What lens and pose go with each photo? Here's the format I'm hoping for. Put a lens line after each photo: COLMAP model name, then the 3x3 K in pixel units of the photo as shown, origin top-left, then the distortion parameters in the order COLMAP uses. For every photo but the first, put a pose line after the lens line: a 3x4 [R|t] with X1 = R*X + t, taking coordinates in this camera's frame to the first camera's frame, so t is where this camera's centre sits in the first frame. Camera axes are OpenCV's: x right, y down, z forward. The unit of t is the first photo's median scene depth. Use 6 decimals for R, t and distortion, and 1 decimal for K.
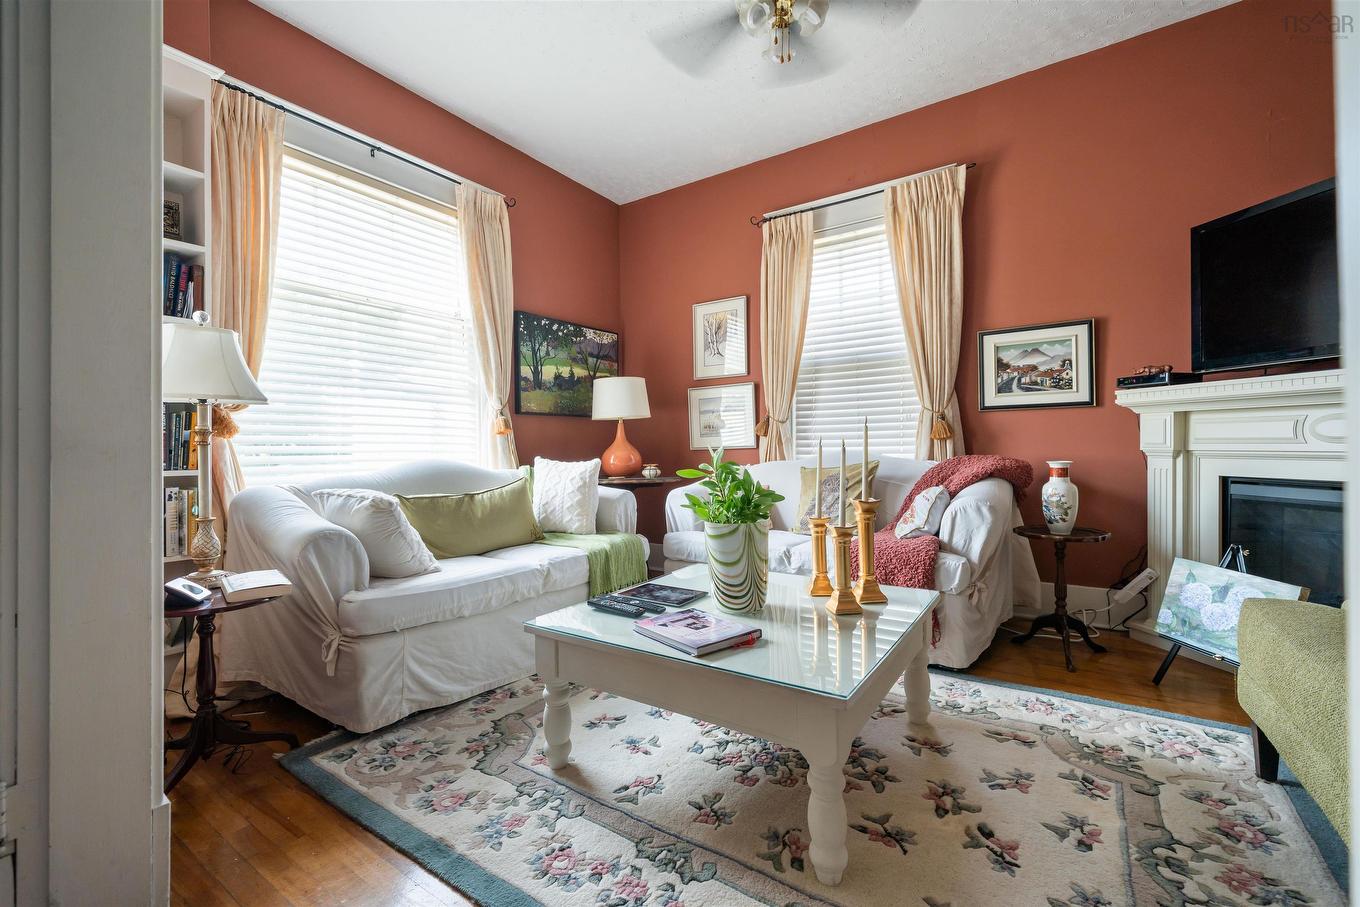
lens RADIAL K [[592.2, 0, 671.2], [0, 592.2, 443.9], [0, 0, 1]] dist [0.001307, -0.000617]
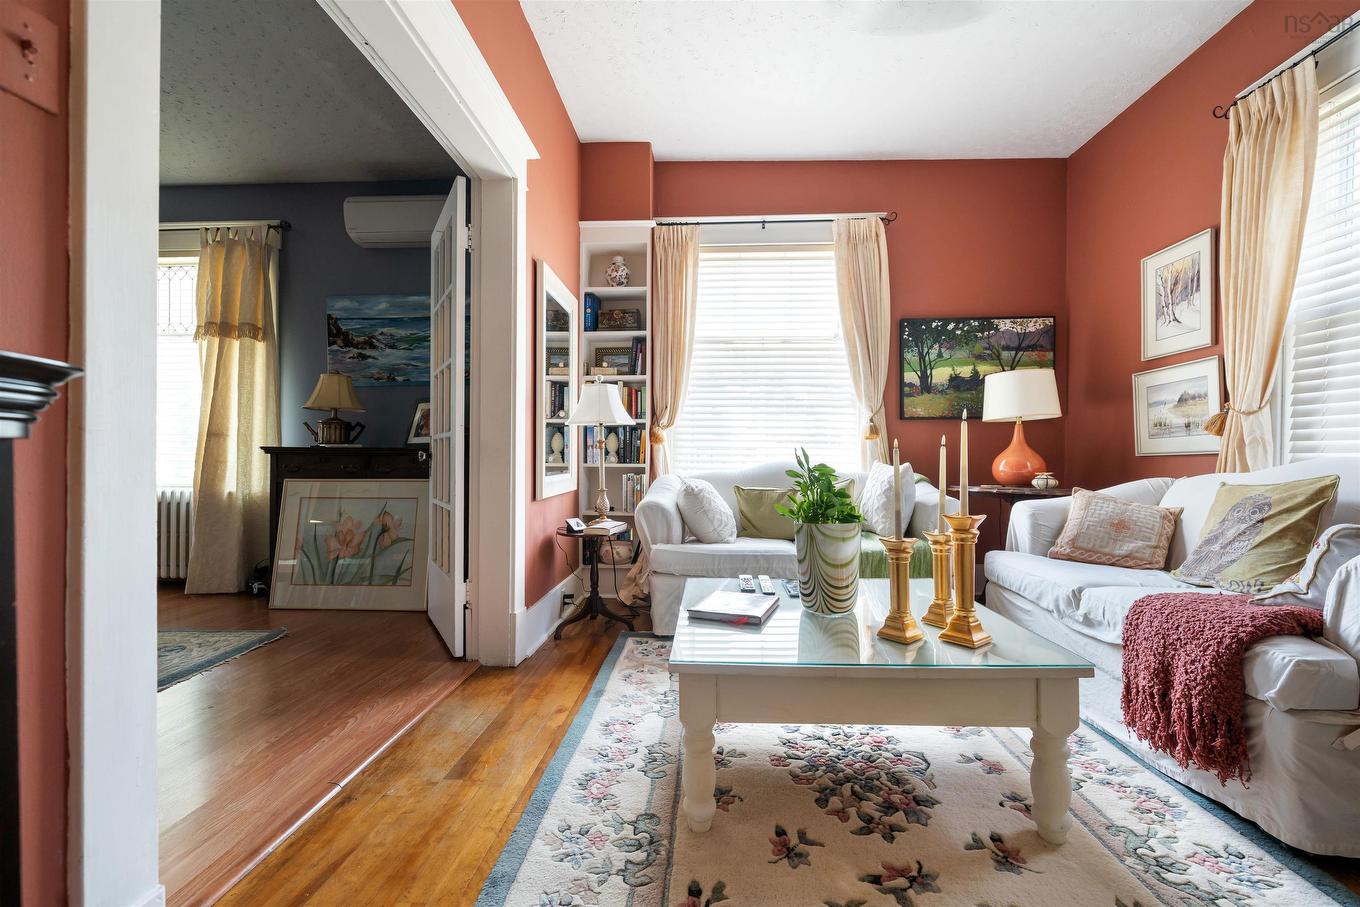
lens RADIAL K [[592.2, 0, 676.4], [0, 592.2, 459.6], [0, 0, 1]] dist [0.001307, -0.000617]
pose [[0.500700, 0.013266, -0.865519, 0.433135], [-0.000452, 0.999886, 0.015064, 0.003939], [0.865621, -0.007152, 0.500649, 0.141632]]
